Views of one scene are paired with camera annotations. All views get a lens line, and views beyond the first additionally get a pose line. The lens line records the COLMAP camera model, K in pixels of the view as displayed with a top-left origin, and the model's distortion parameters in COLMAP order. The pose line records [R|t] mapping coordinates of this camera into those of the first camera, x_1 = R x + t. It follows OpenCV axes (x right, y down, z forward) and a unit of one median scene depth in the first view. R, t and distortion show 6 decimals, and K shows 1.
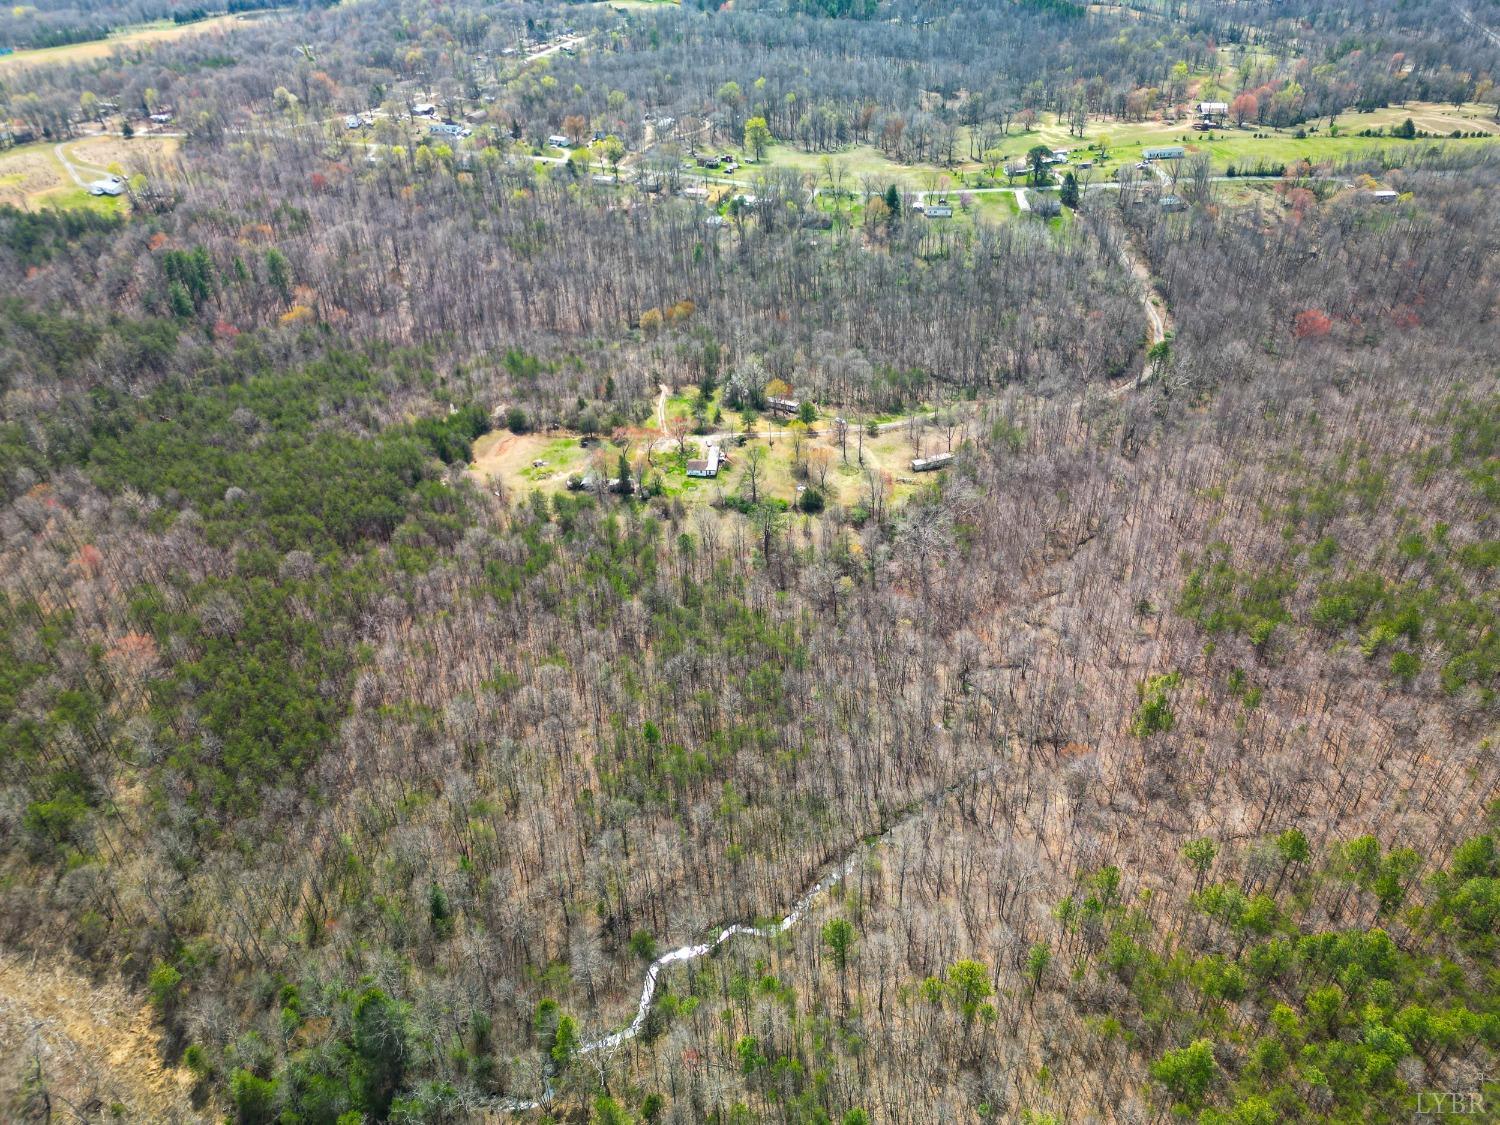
lens RADIAL K [[1050.1, 0, 751.2], [0, 1050.1, 555.9], [0, 0, 1]] dist [0.076986, -0.073359]
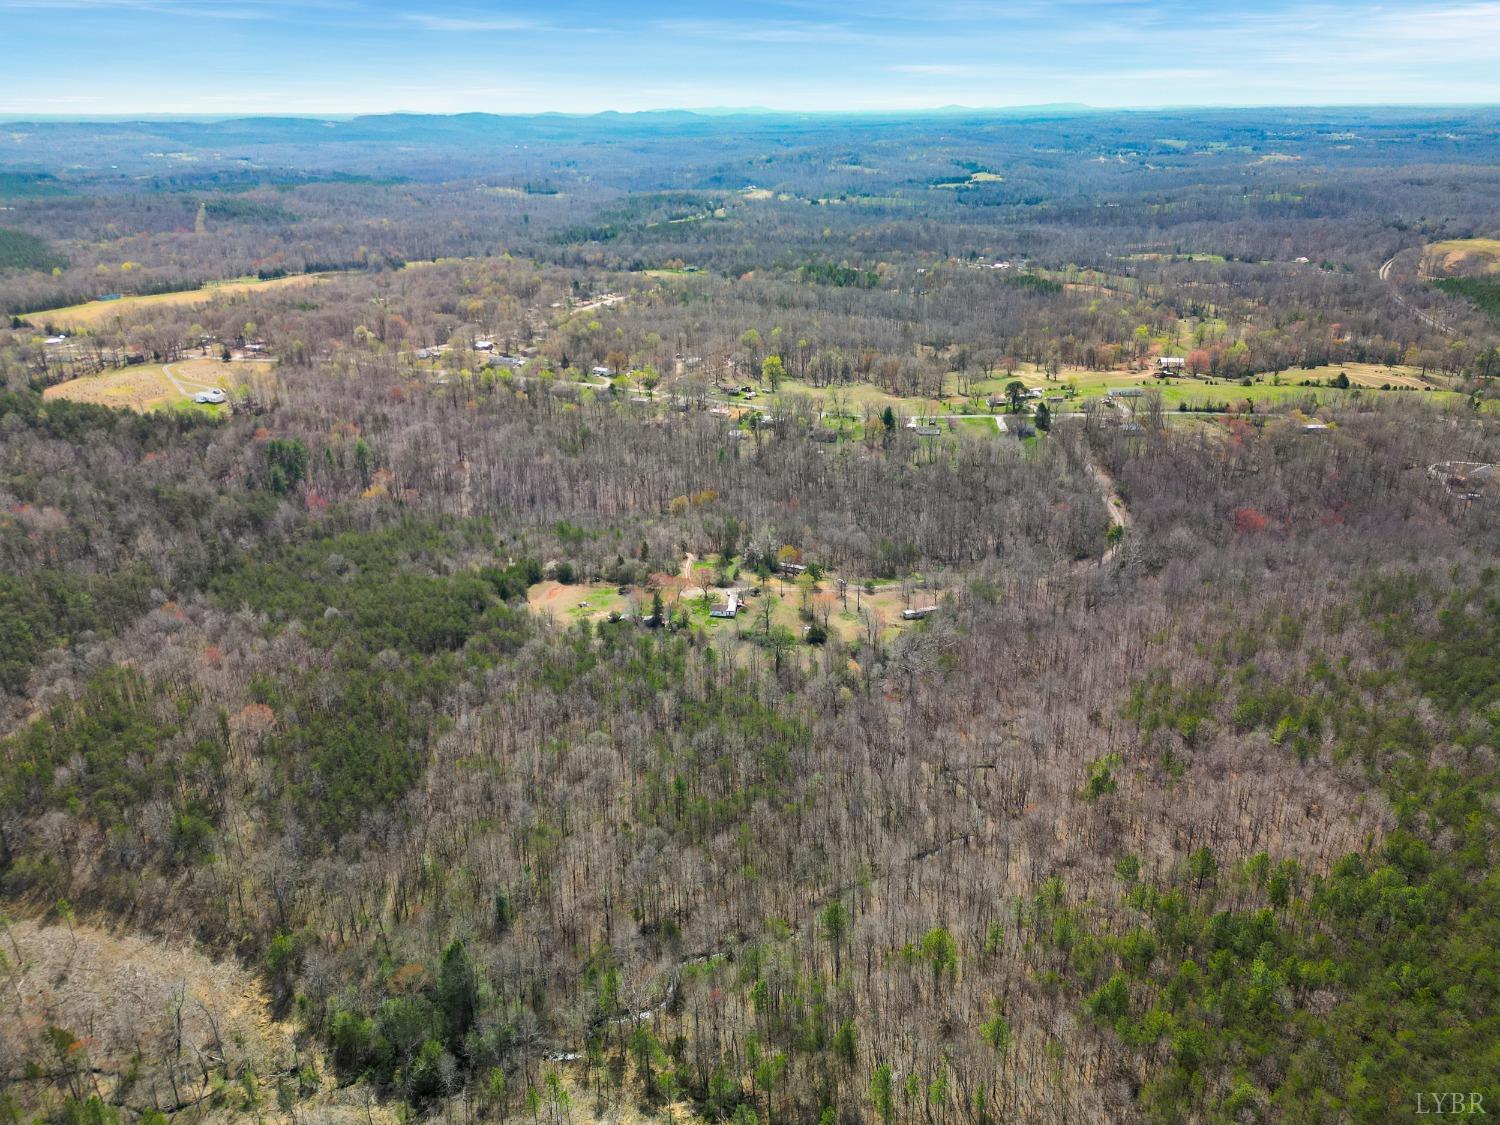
lens RADIAL K [[1050.1, 0, 751.2], [0, 1050.1, 555.9], [0, 0, 1]] dist [0.076986, -0.073359]
pose [[0.999629, 0.026054, -0.007906, -0.006933], [-0.027160, 0.974481, -0.222820, 0.105505], [0.001899, 0.222952, 0.974828, -0.136705]]
